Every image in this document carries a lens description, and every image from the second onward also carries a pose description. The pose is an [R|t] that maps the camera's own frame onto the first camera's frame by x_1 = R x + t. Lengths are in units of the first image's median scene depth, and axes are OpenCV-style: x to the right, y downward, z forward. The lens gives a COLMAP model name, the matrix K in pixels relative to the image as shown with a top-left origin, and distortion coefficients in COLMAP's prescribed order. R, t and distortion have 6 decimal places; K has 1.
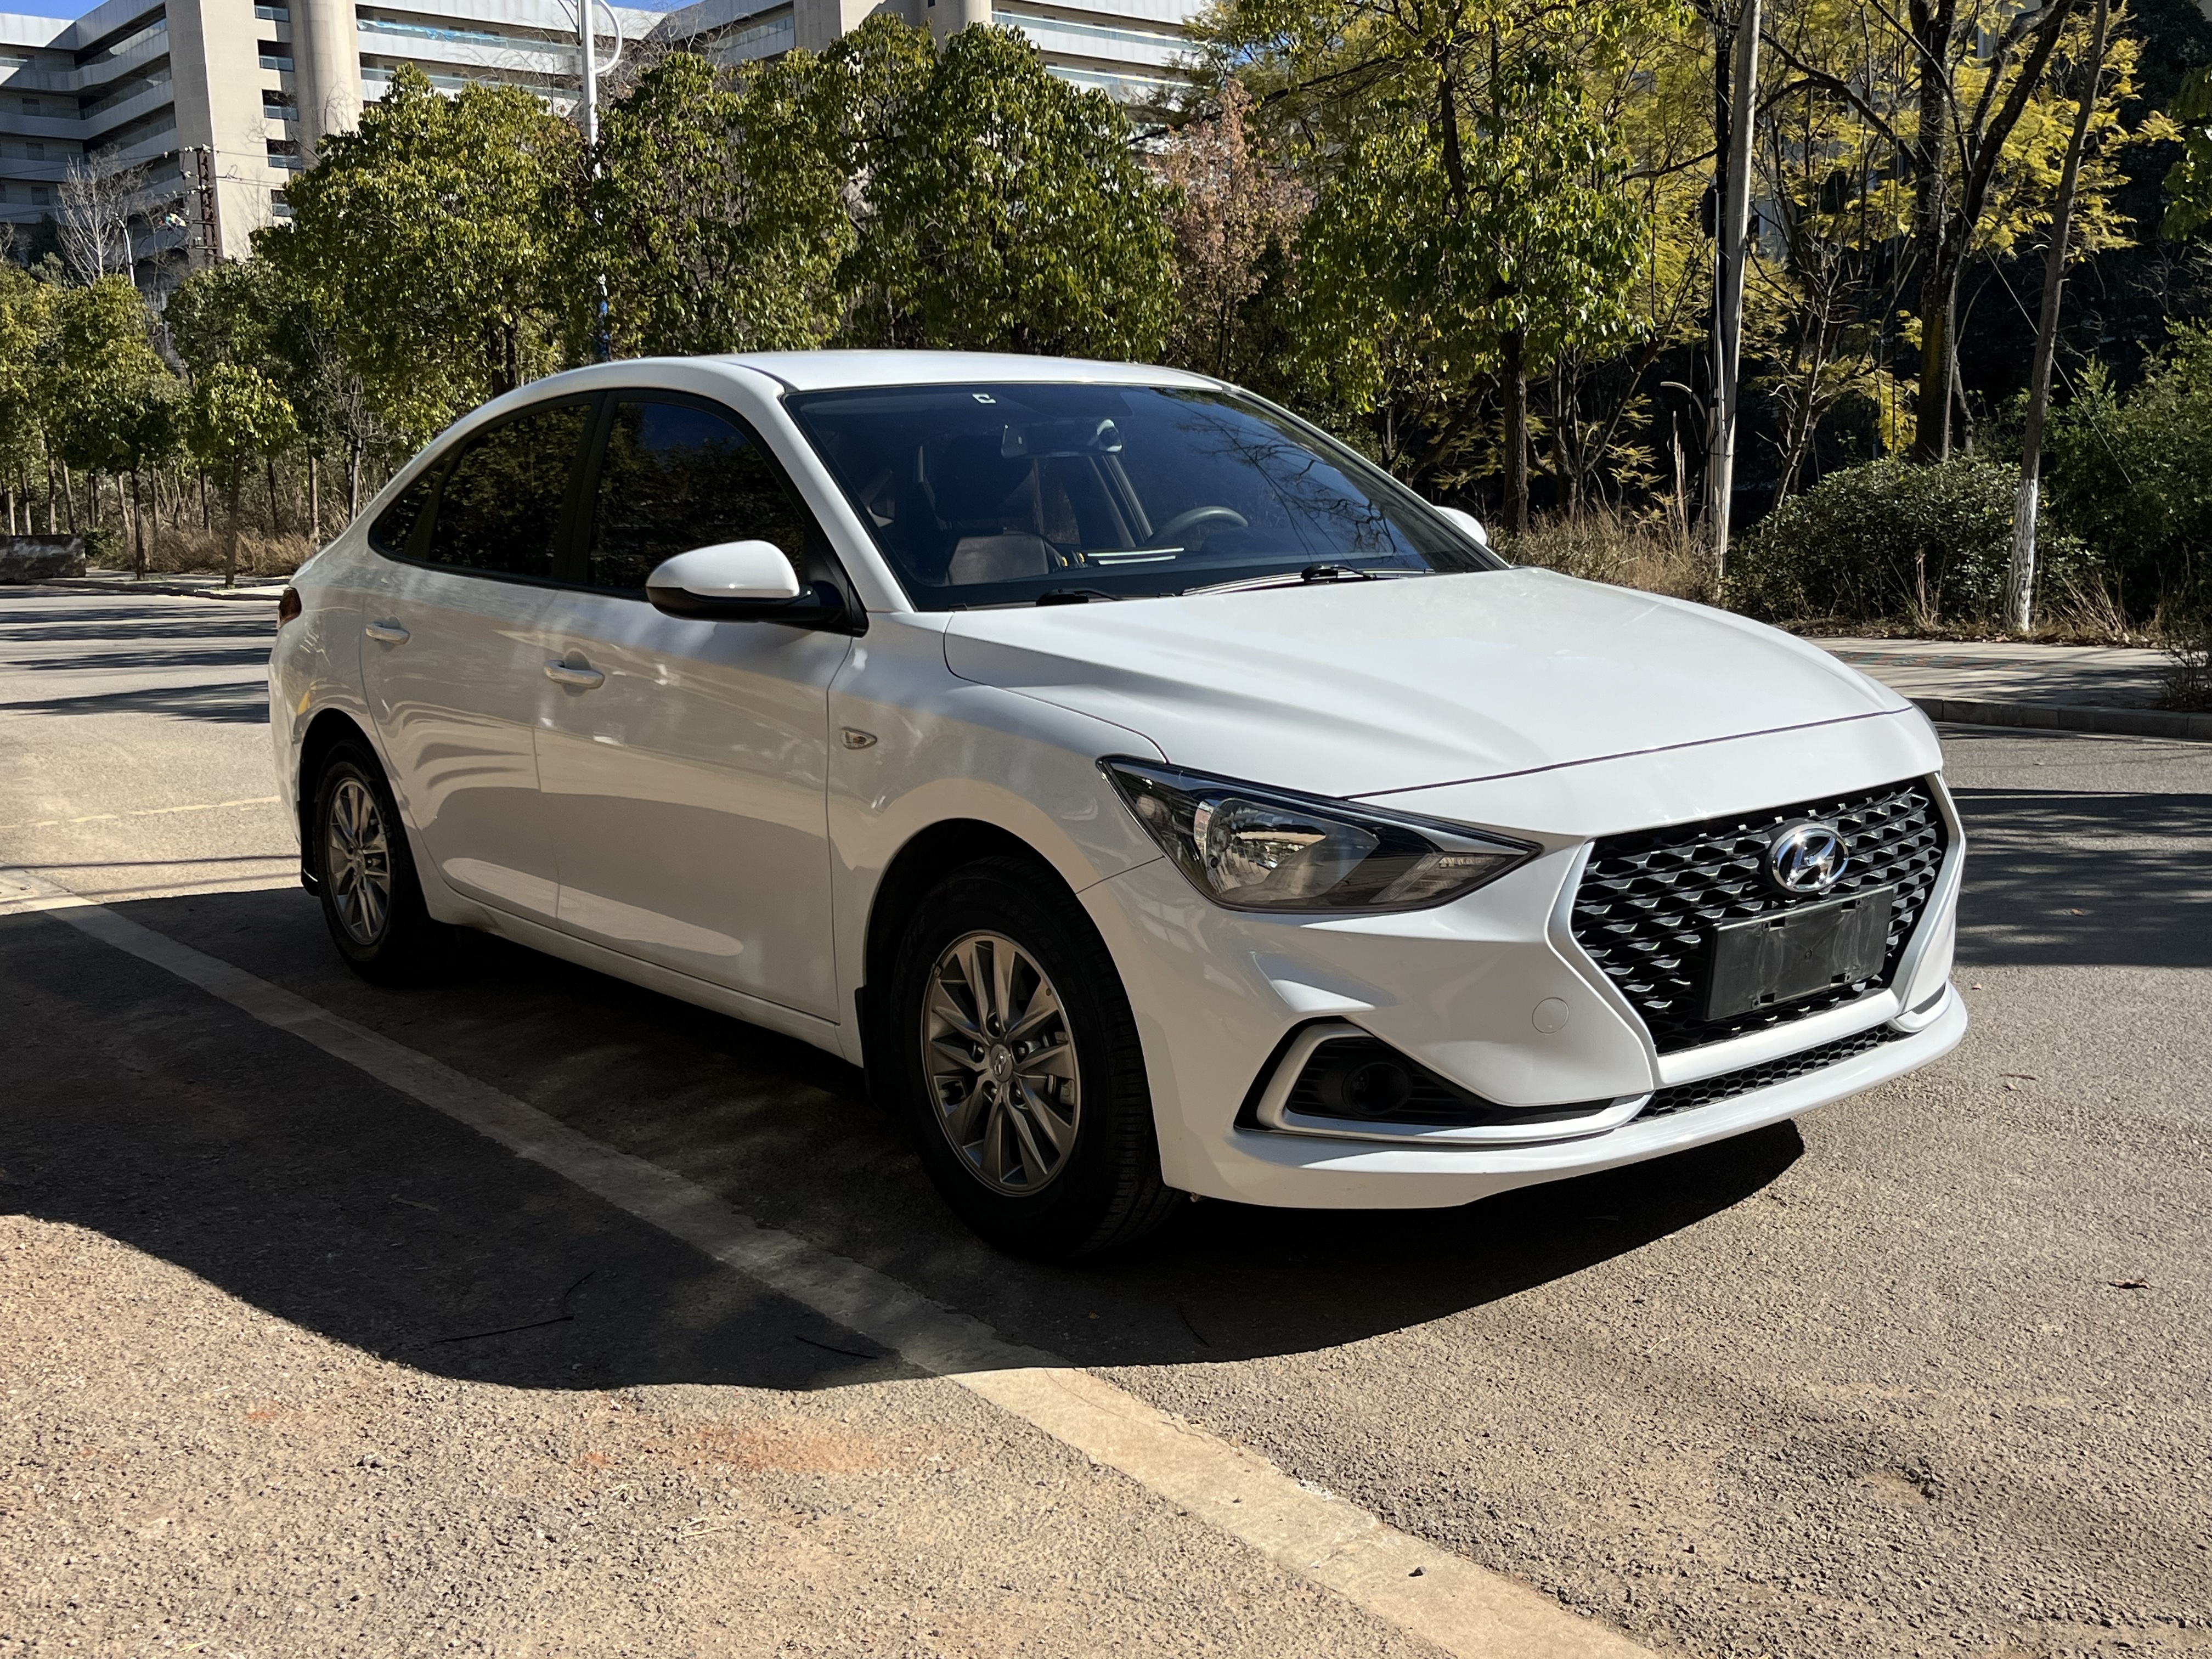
lens RADIAL K [[2257.4, 0, 1112.9], [0, 2257.4, 837.4], [0, 0, 1]] dist [0.018517, 0.000000]
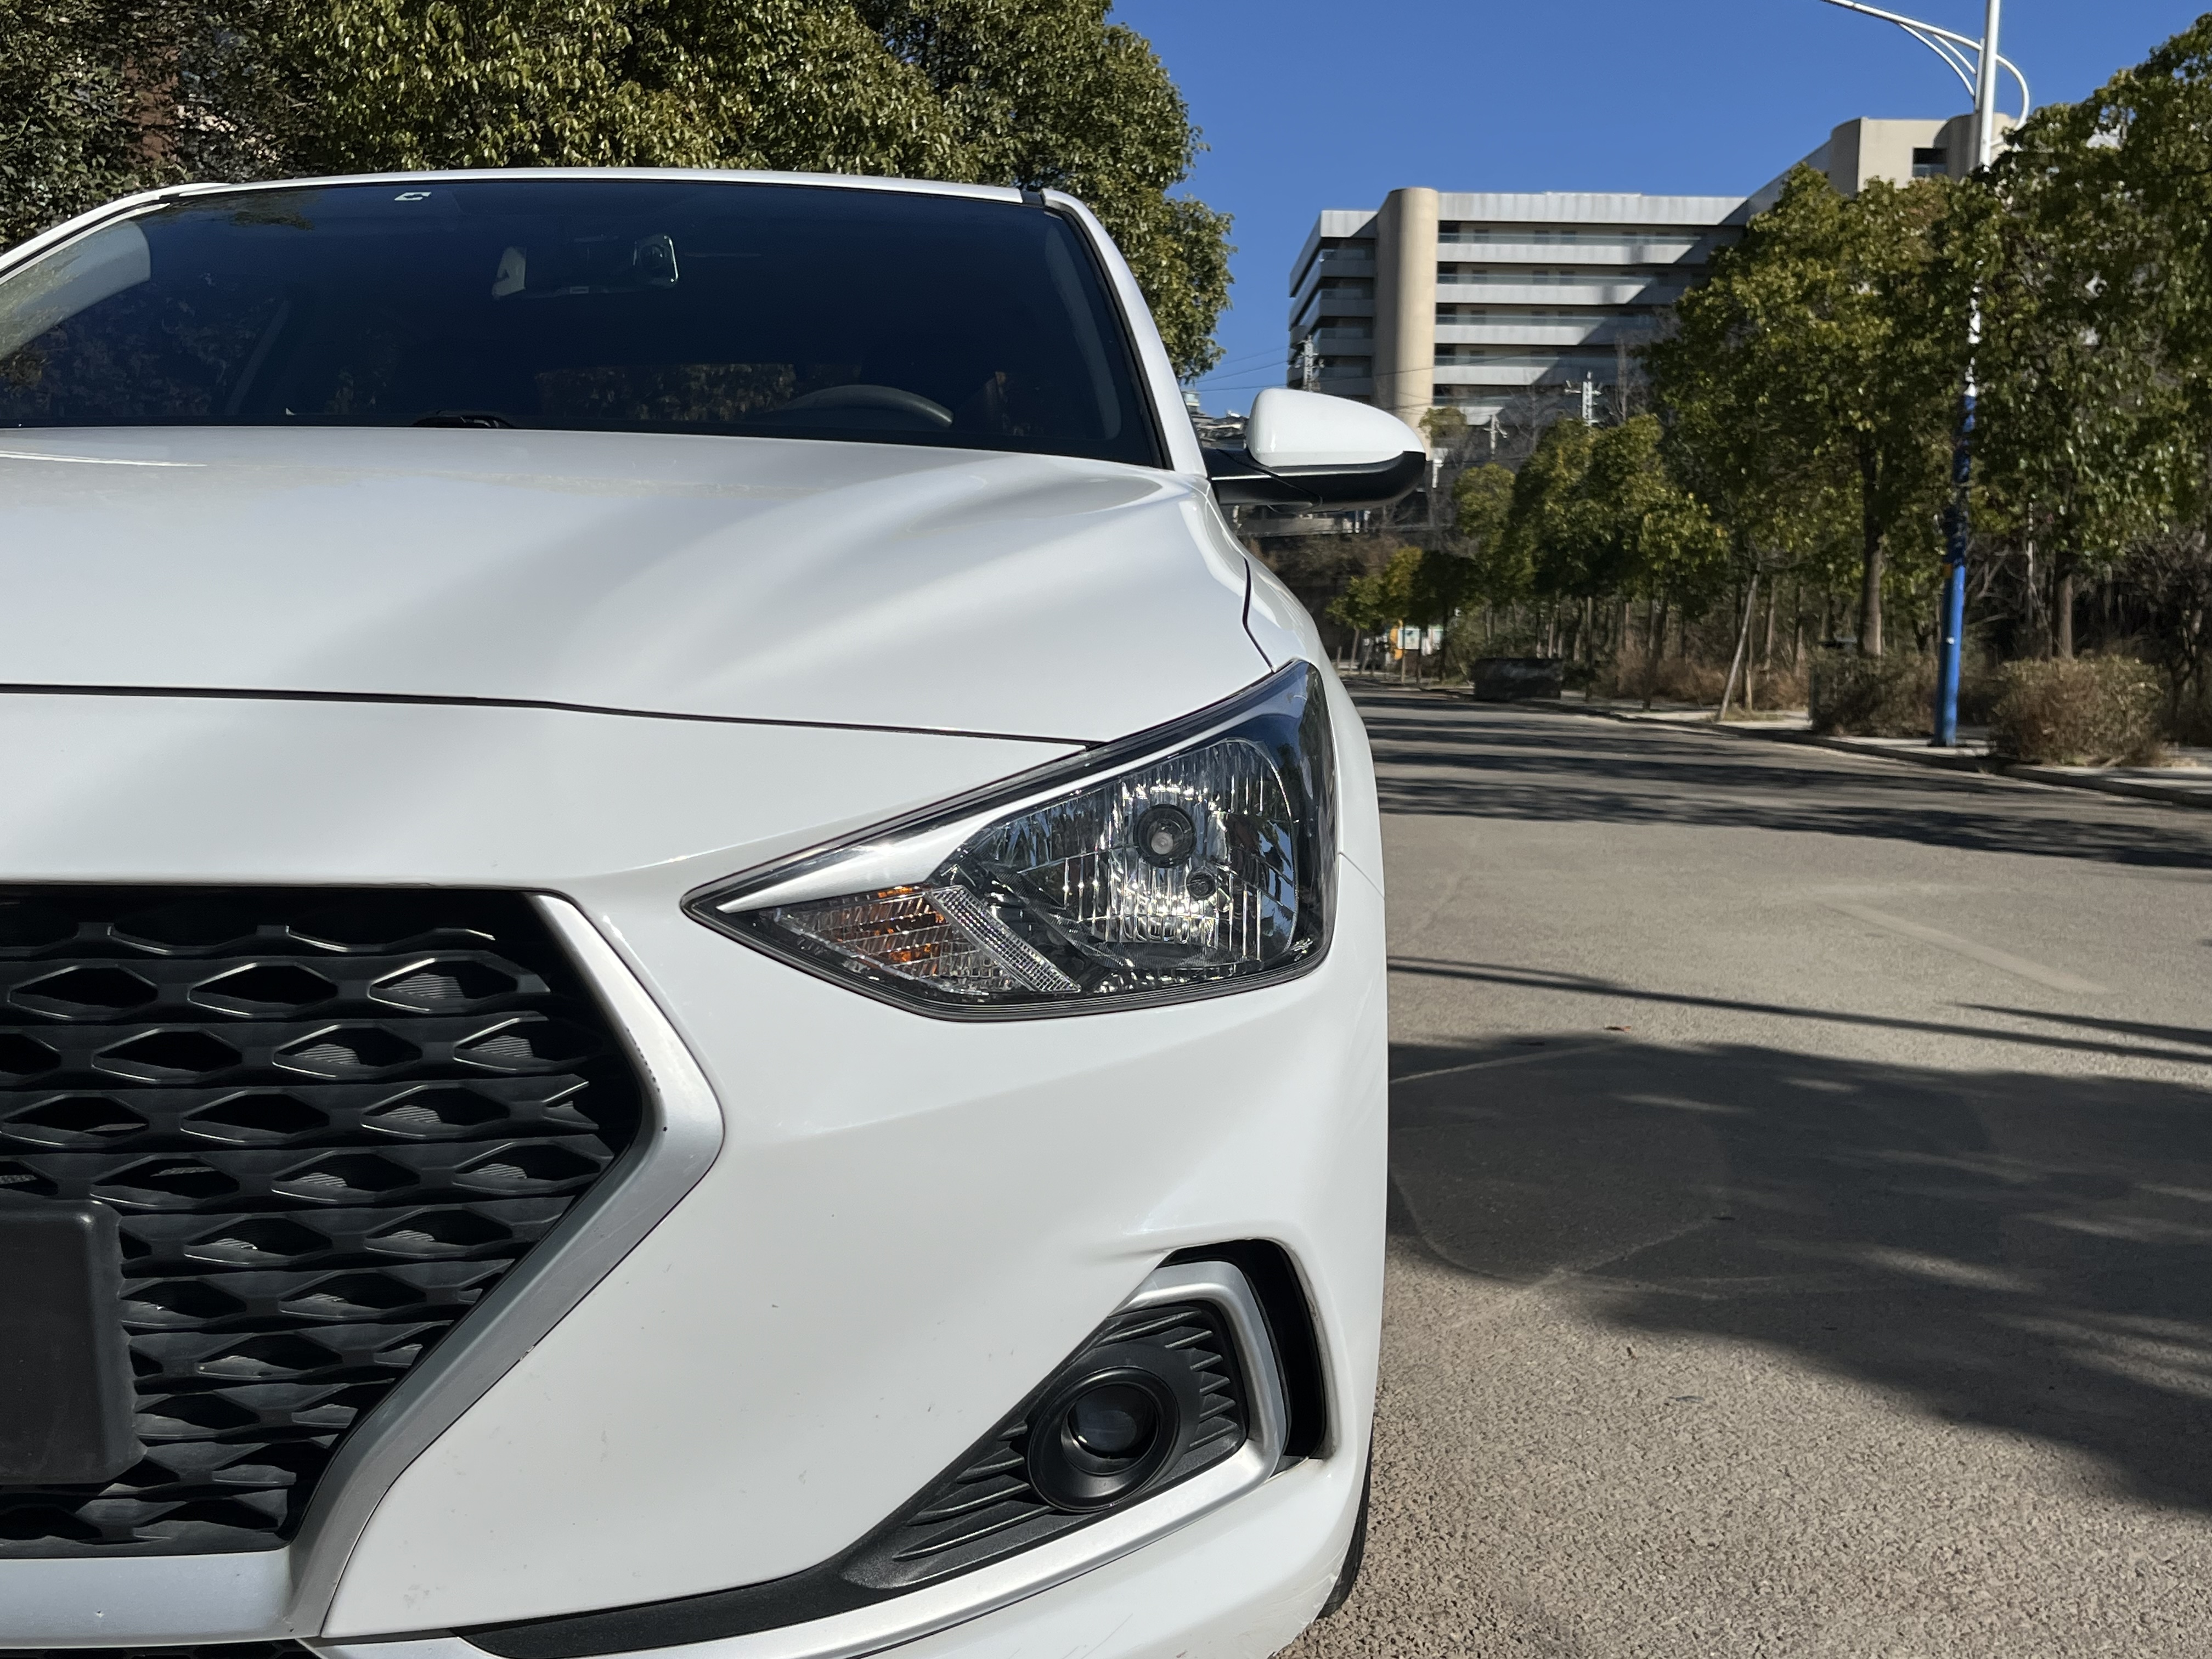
lens RADIAL K [[2257.4, 0, 1112.6], [0, 2257.4, 822.7], [0, 0, 1]] dist [0.018517, 0.000000]
pose [[0.763703, 0.085671, -0.639858, 0.623662], [-0.133164, 0.990745, -0.026287, -0.040530], [0.631685, 0.105282, 0.768043, 0.812661]]
